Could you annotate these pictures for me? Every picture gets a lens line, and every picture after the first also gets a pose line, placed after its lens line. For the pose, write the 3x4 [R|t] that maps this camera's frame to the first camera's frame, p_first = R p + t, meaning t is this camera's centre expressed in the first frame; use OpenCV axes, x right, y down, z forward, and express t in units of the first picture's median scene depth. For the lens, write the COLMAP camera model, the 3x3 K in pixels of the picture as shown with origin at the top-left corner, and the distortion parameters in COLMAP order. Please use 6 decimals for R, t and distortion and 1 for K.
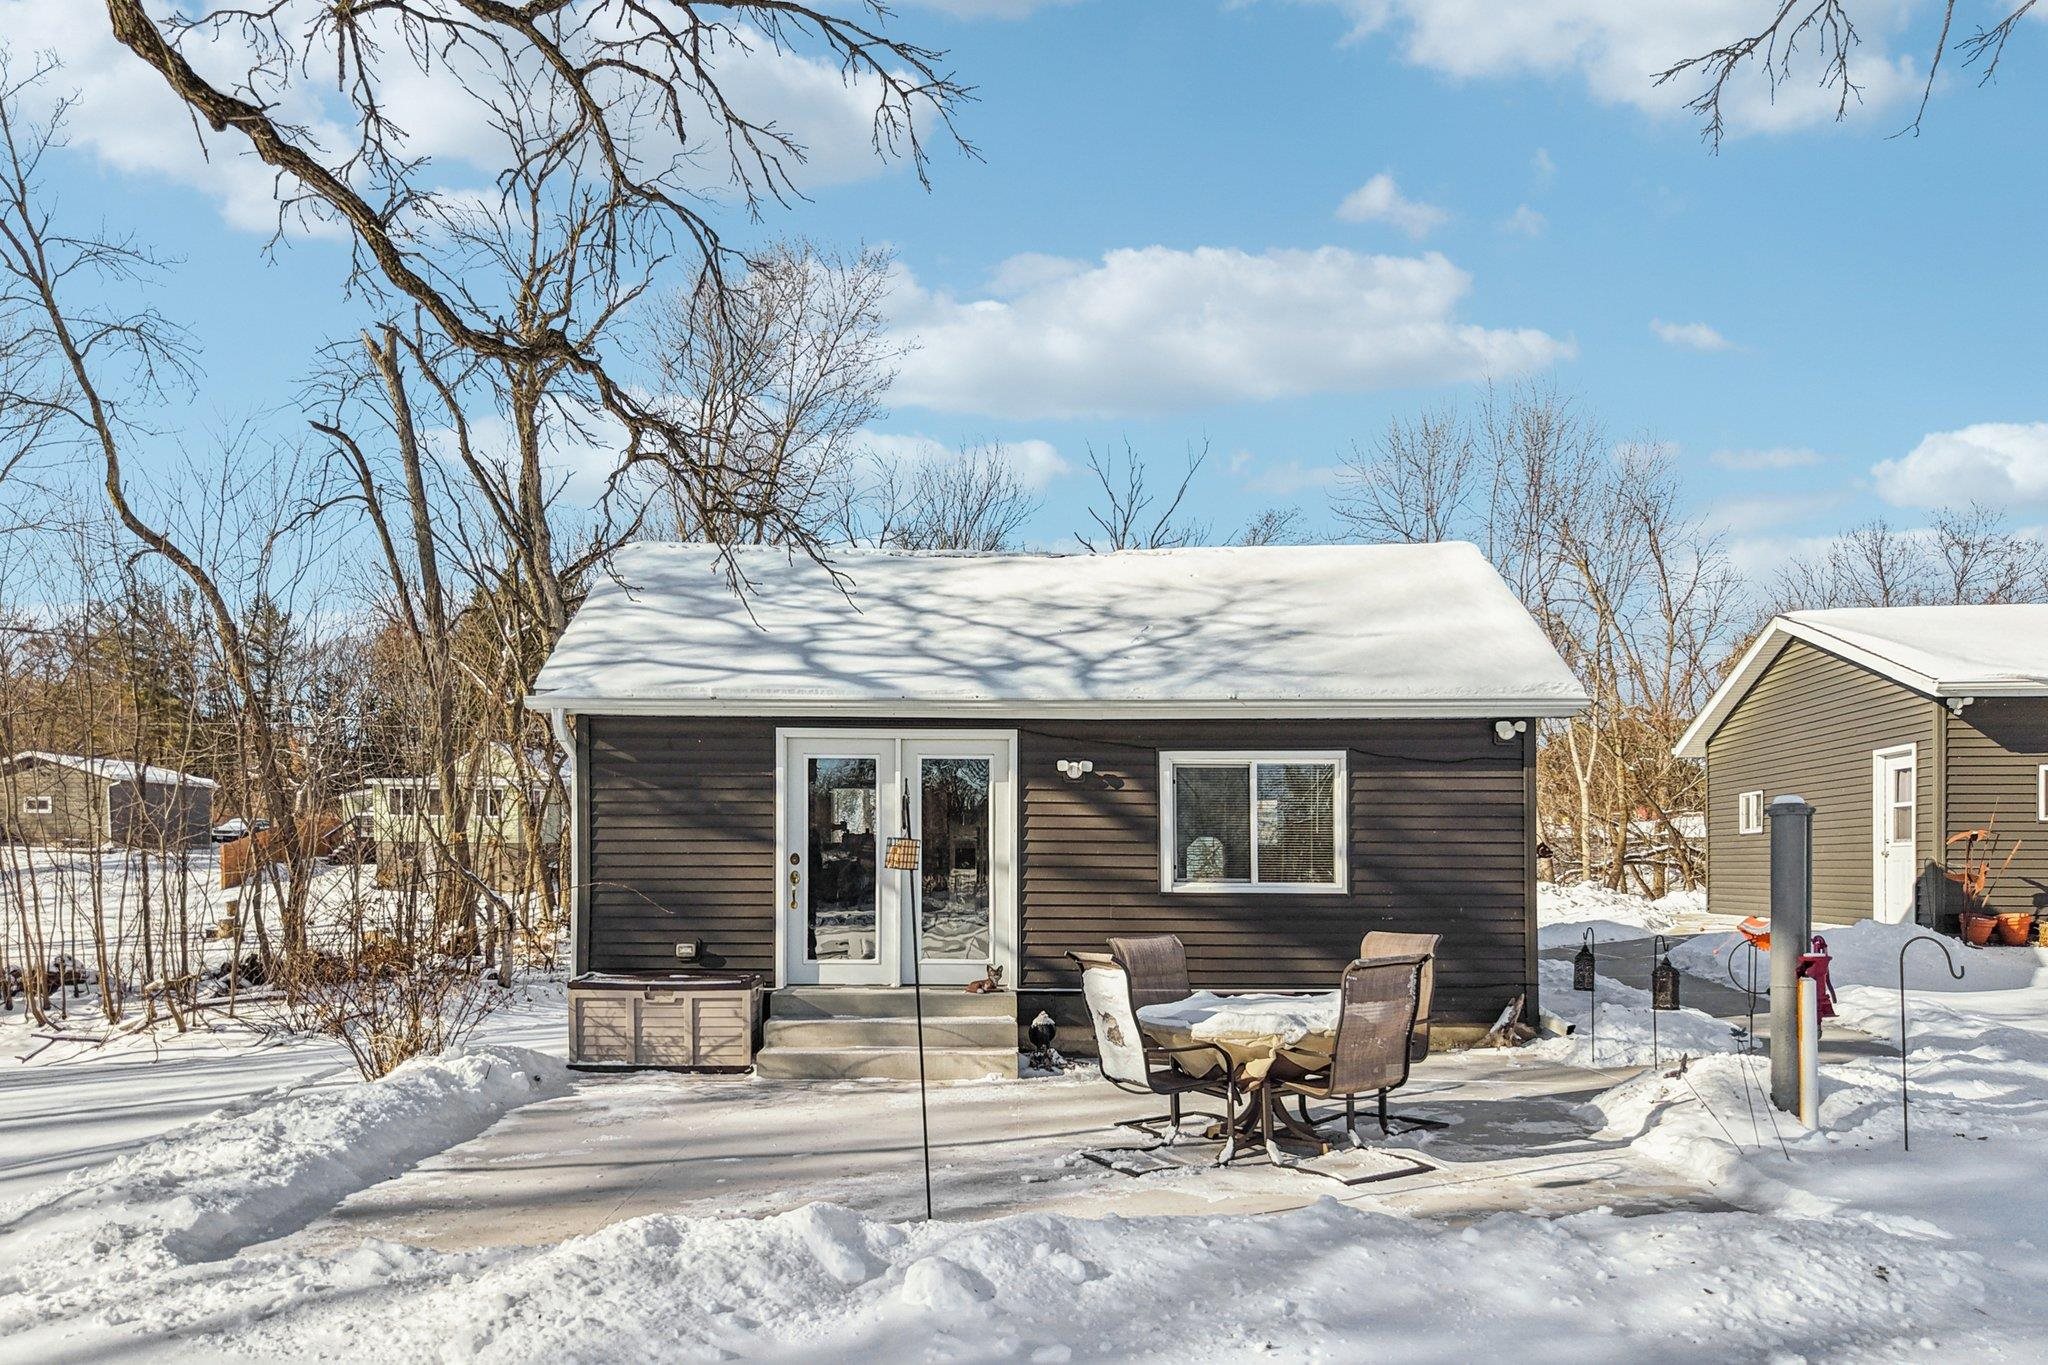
lens RADIAL K [[1405.4, 0, 1077.0], [0, 1405.4, 687.5], [0, 0, 1]] dist [-0.000894, -0.002491]
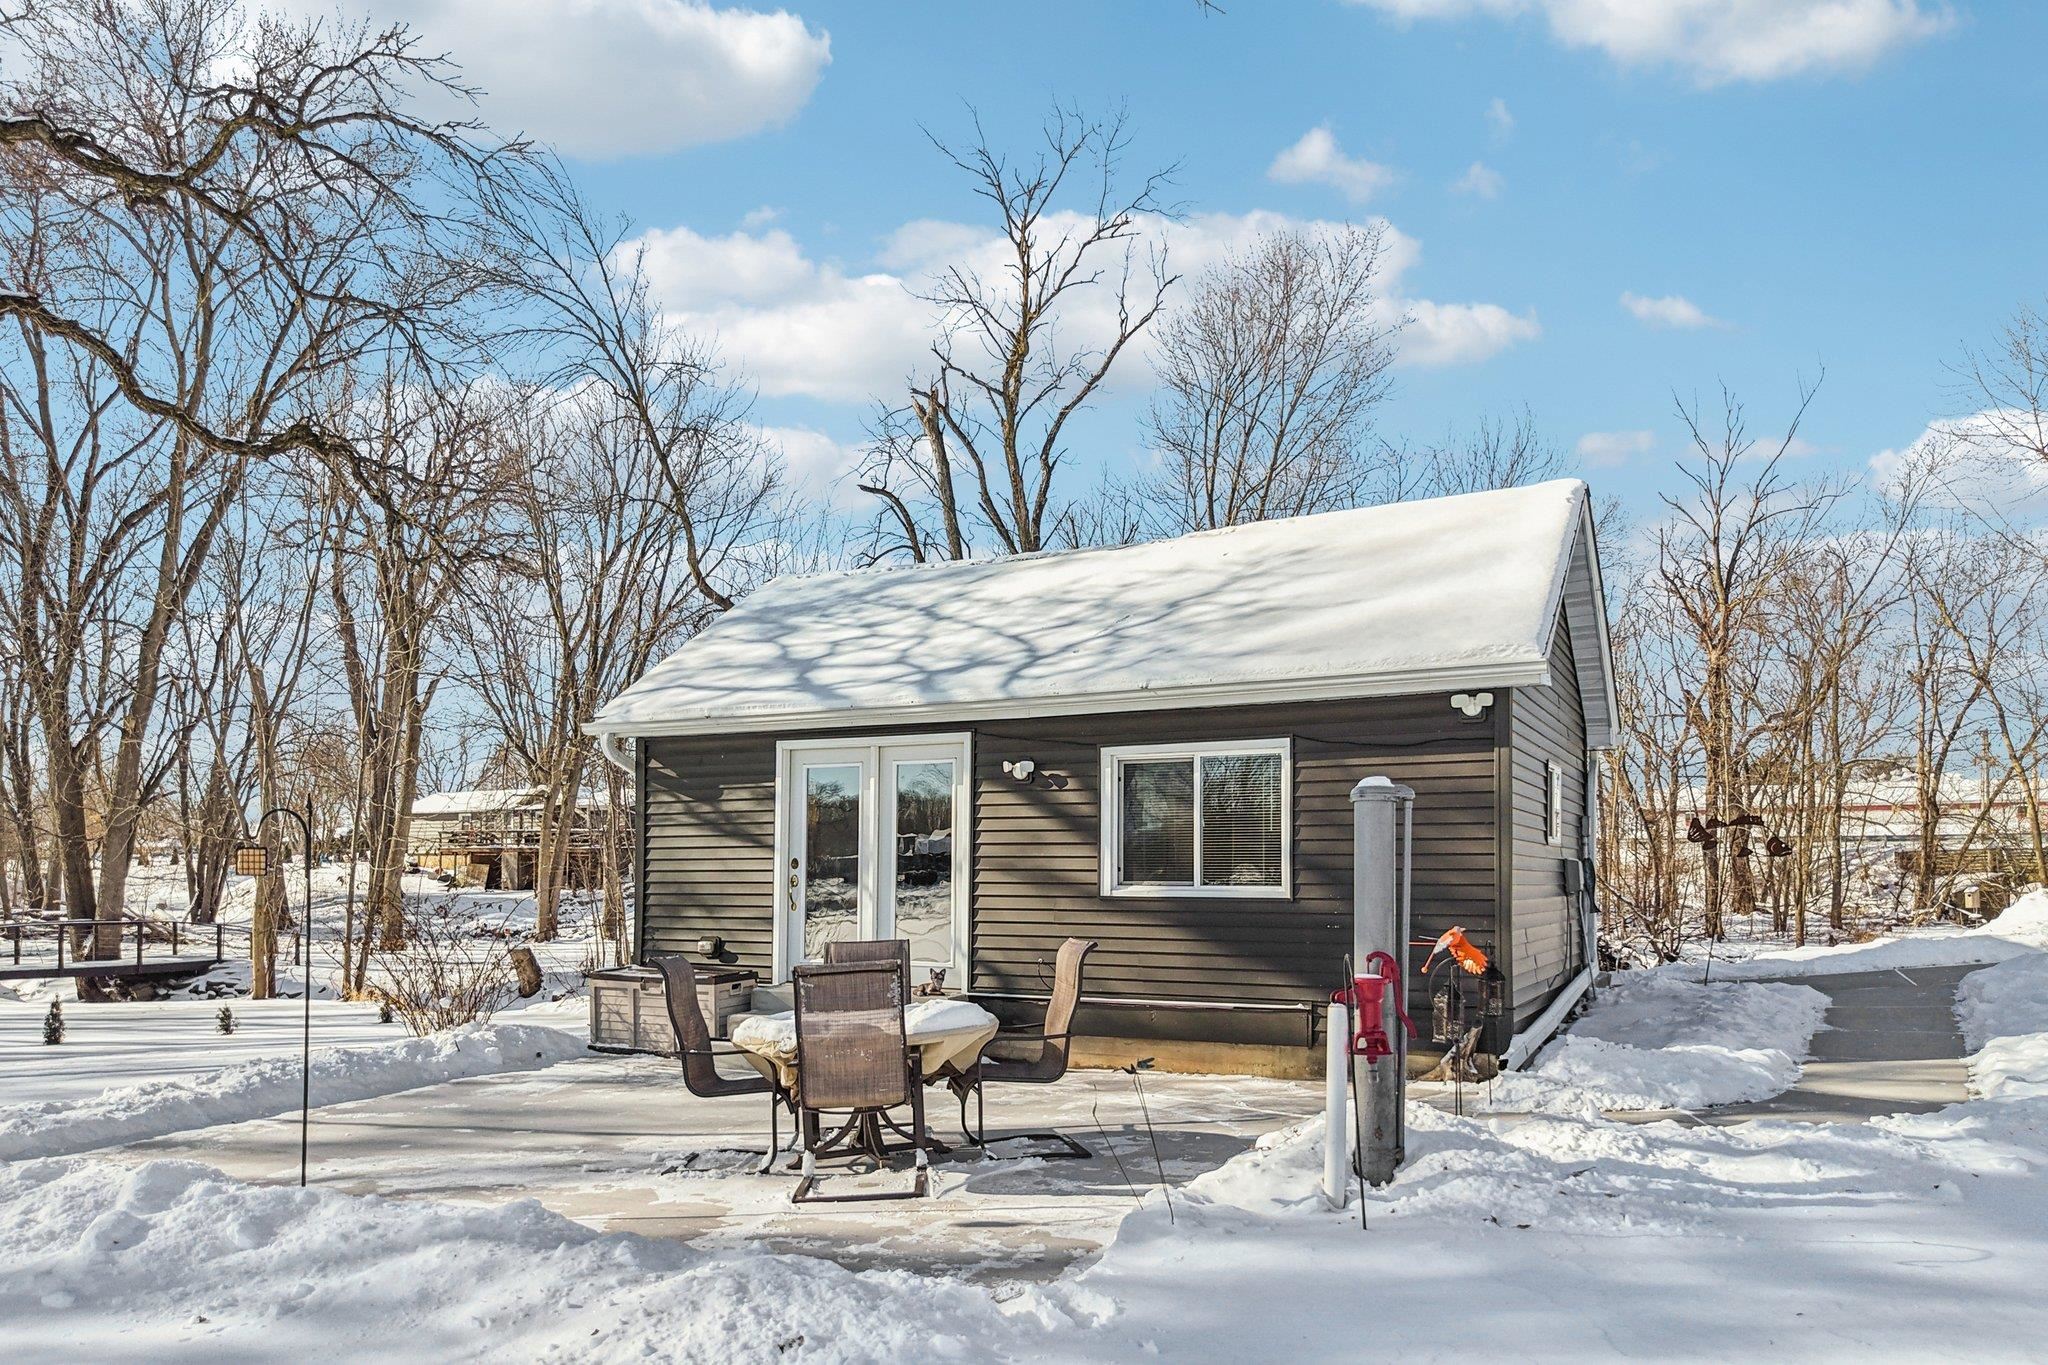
lens RADIAL K [[1414.9, 0, 1012.0], [0, 1414.9, 701.1], [0, 0, 1]] dist [0.001164, -0.002935]
pose [[0.891600, -0.058670, -0.449006, 0.438795], [0.061963, 0.998051, -0.007371, 0.017570], [0.448564, -0.021250, 0.893498, 0.121458]]
